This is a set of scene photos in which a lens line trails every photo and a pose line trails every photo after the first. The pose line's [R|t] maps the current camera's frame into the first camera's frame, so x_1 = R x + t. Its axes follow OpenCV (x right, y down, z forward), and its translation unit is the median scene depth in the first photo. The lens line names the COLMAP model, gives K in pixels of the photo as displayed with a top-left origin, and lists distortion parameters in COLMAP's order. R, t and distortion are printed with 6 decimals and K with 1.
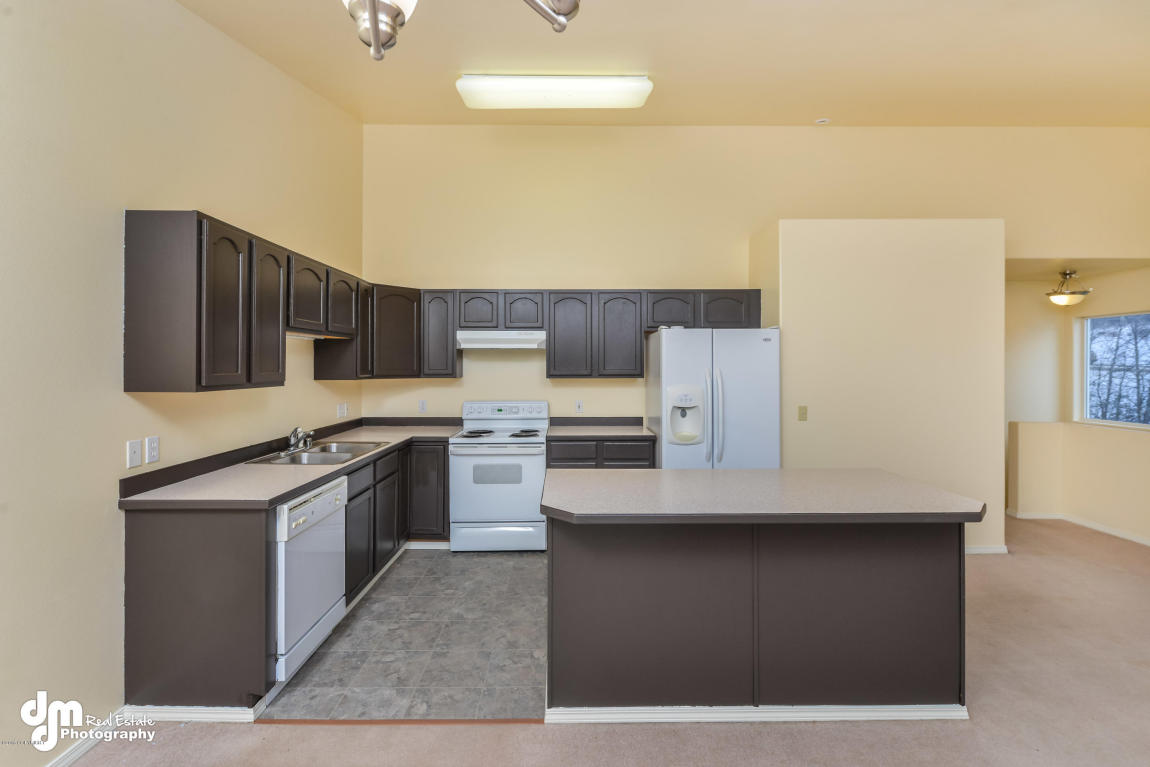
lens RADIAL K [[504.7, 0, 573.3], [0, 504.7, 363.1], [0, 0, 1]] dist [-0.000133, -0.000168]
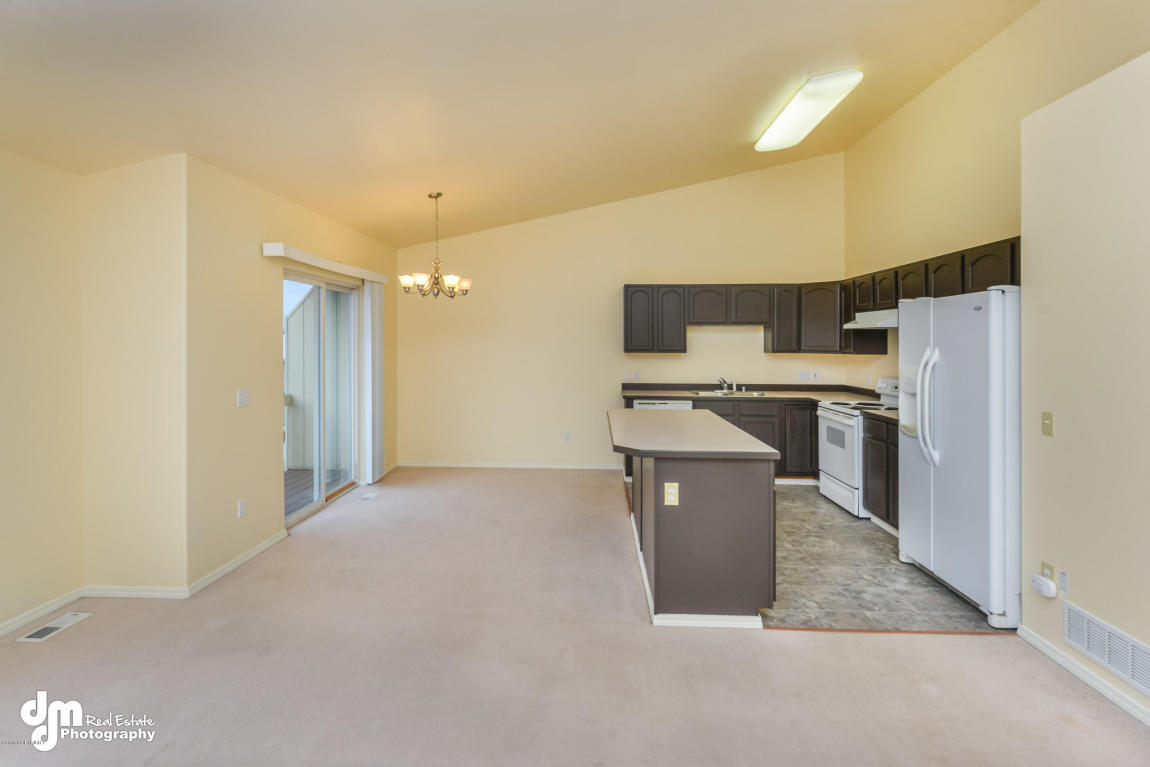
lens RADIAL K [[559.5, 0, 573.2], [0, 559.5, 340.9], [0, 0, 1]] dist [-0.000095, -0.000401]
pose [[-0.050008, -0.001202, -0.998748, 1.161359], [0.001265, 0.999998, -0.001267, -0.000212], [0.998748, -0.001327, -0.050006, 0.464655]]
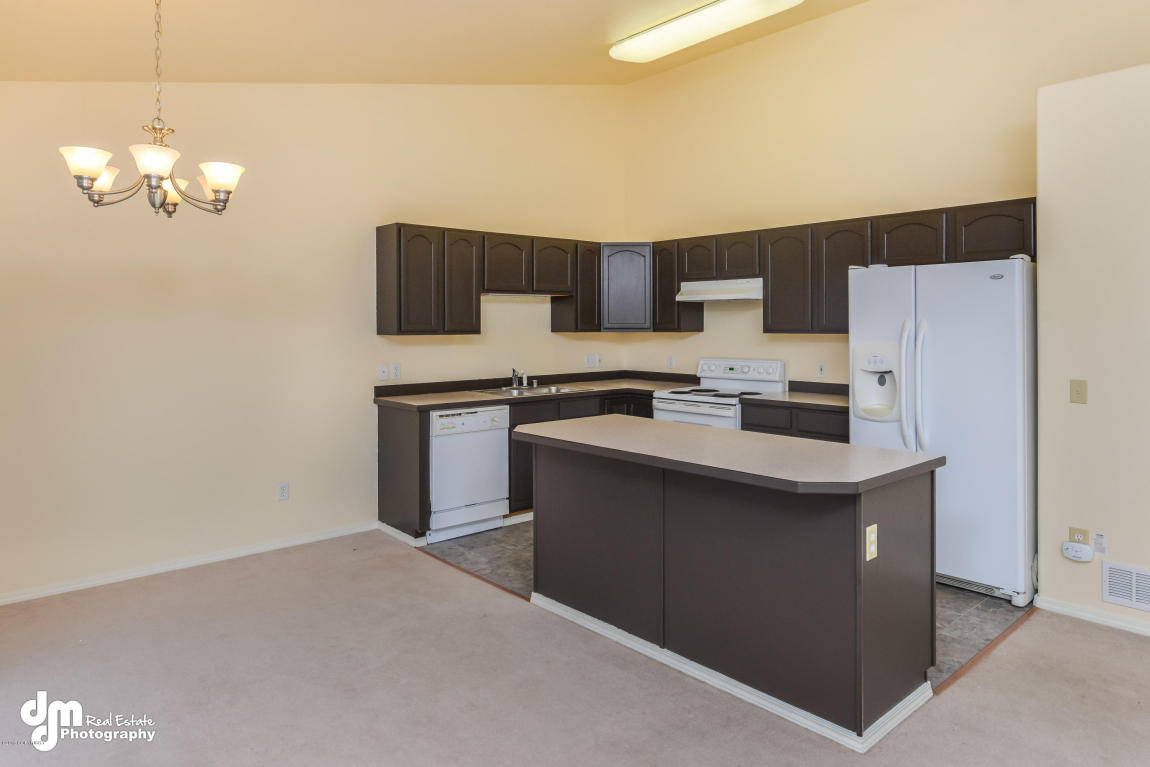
lens RADIAL K [[721.9, 0, 575.0], [0, 721.9, 323.6], [0, 0, 1]] dist [0.000577, 0.003367]
pose [[0.660151, -0.001861, -0.751131, 0.716007], [0.006507, 0.999974, 0.003241, 0.008733], [0.751105, -0.007027, 0.660146, -0.050042]]
